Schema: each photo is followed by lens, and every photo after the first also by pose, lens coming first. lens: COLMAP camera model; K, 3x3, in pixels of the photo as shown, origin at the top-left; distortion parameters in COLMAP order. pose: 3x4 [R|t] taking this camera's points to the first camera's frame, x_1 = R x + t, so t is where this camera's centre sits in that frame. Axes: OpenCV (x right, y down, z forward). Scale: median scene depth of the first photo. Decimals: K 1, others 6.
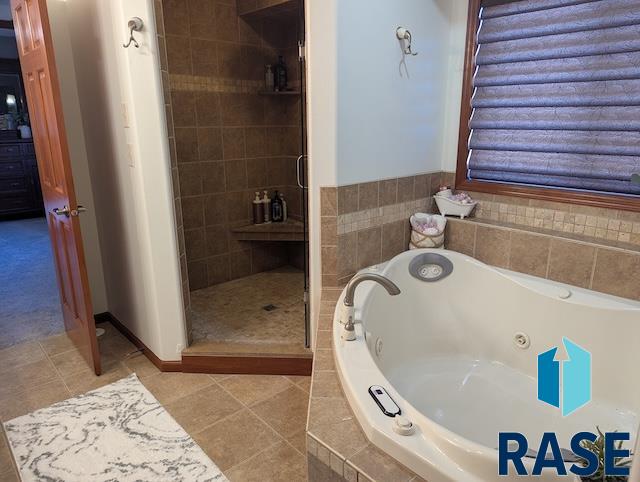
lens RADIAL K [[451.1, 0, 323.1], [0, 451.1, 239.0], [0, 0, 1]] dist [0.050856, -0.040607]
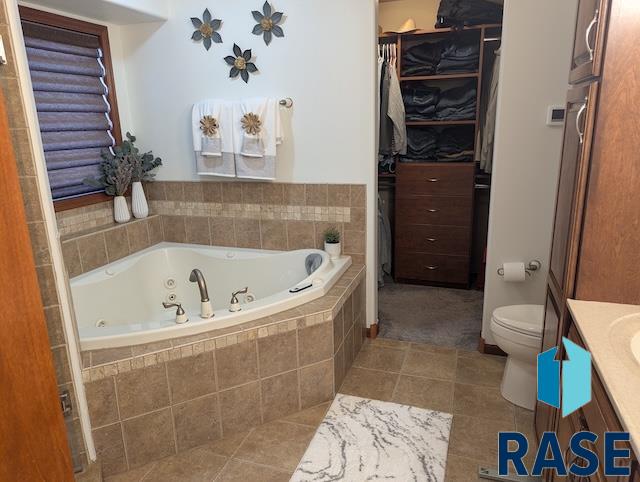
lens RADIAL K [[451.1, 0, 322.1], [0, 451.1, 241.8], [0, 0, 1]] dist [0.050856, -0.040607]
pose [[-0.469020, -0.199719, 0.860309, -0.886926], [0.266195, 0.896831, 0.353321, -0.262936], [-0.842117, 0.394724, -0.367467, 0.951419]]
